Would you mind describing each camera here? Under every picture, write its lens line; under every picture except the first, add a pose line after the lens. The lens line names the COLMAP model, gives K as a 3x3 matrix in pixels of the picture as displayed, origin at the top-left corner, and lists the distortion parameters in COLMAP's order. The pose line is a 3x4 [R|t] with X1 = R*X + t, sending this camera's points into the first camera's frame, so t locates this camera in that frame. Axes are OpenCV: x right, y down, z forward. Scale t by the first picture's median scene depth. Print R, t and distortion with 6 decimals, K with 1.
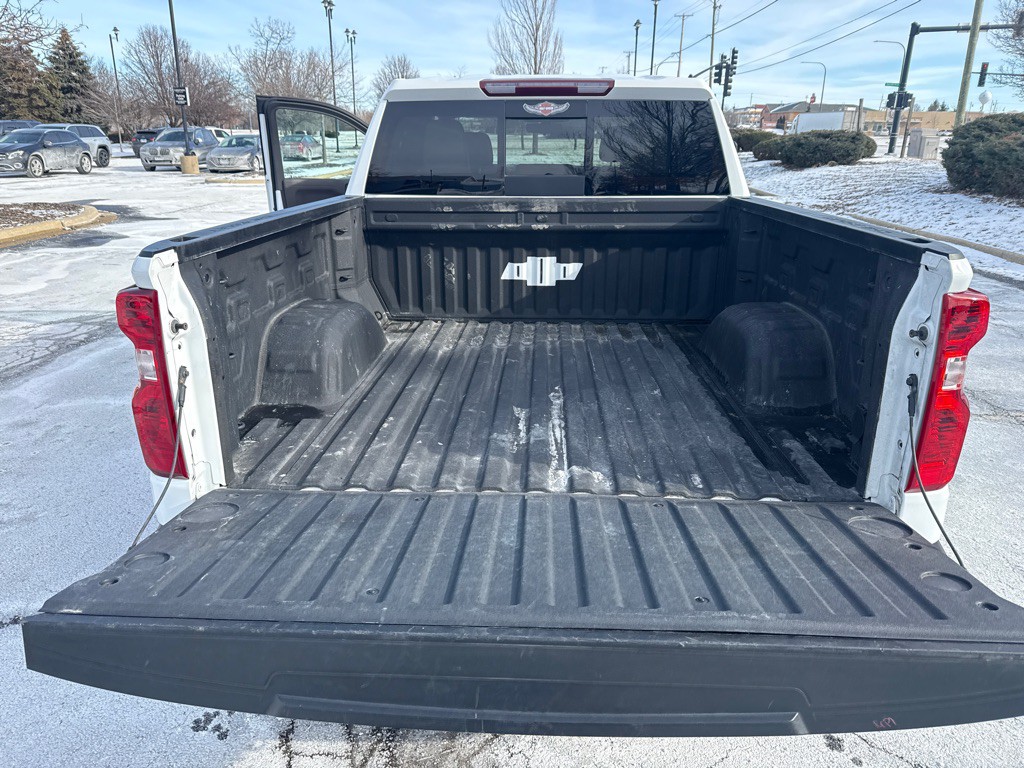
lens RADIAL K [[713.7, 0, 510.2], [0, 713.7, 387.1], [0, 0, 1]] dist [0.021339, -0.024060]
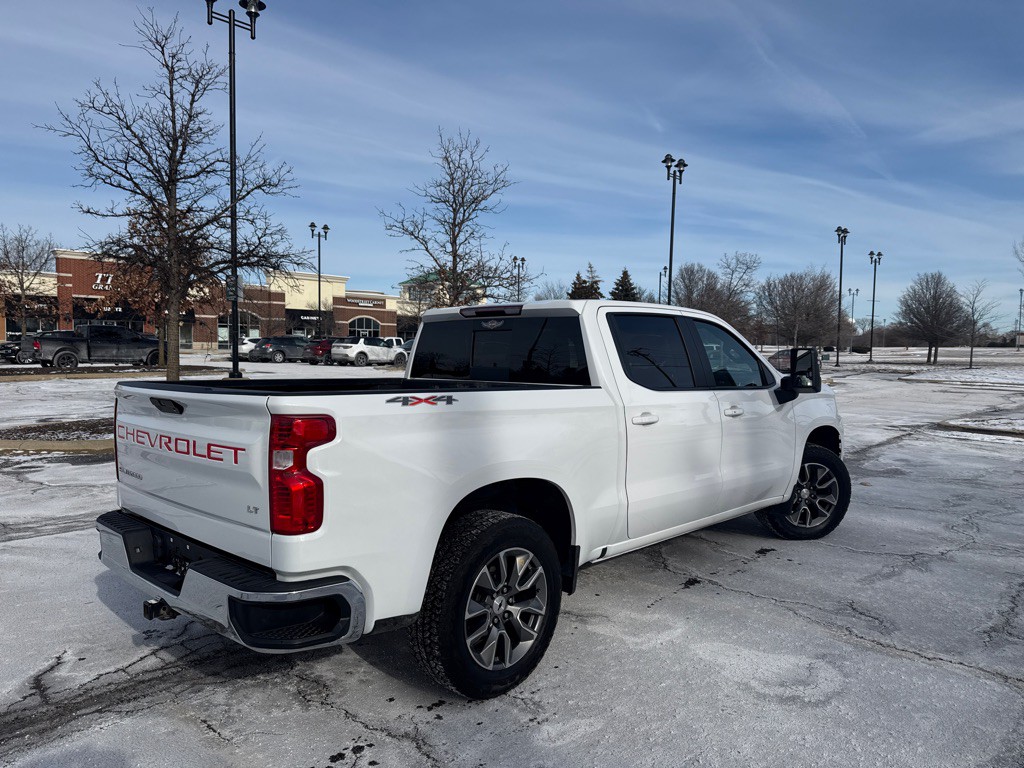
lens RADIAL K [[720.8, 0, 518.6], [0, 720.8, 379.3], [0, 0, 1]] dist [0.017351, -0.023048]
pose [[0.765580, 0.029426, -0.642668, 0.086069], [-0.217191, 0.952127, -0.215134, 0.001772], [0.605571, 0.304284, 0.735320, -0.001023]]
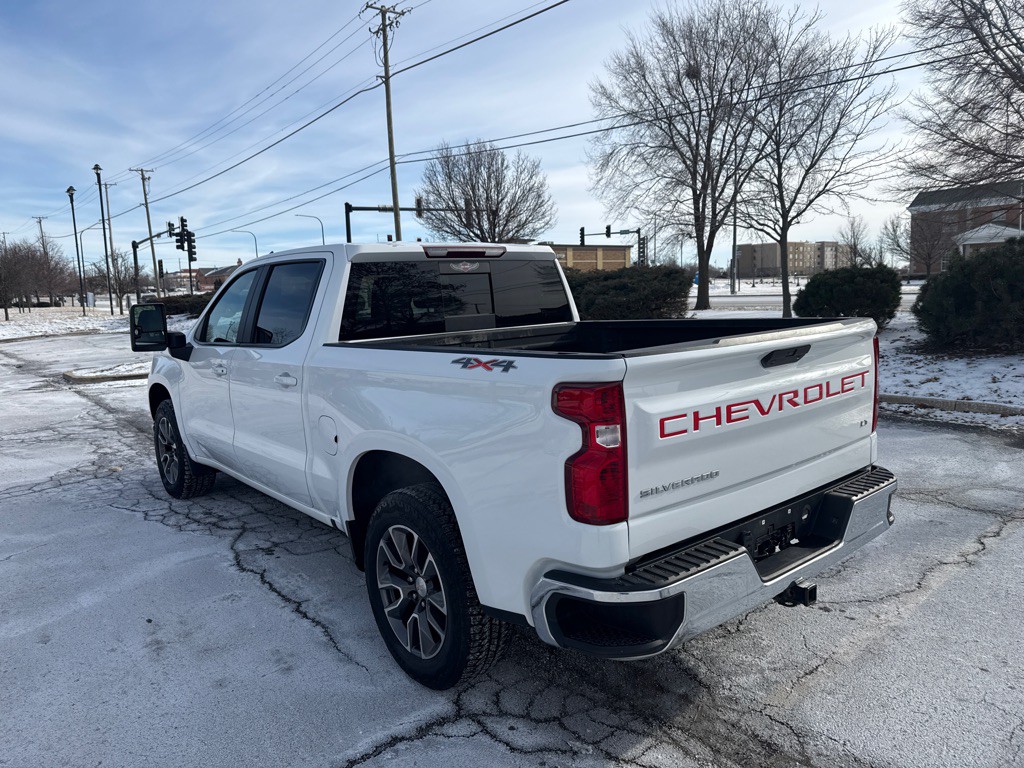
lens RADIAL K [[720.8, 0, 506.2], [0, 720.8, 382.6], [0, 0, 1]] dist [0.017351, -0.023048]
pose [[0.743714, -0.119066, 0.657809, -0.064513], [0.258970, 0.958490, -0.119300, -0.000831], [-0.616299, 0.259078, 0.743676, 0.002556]]
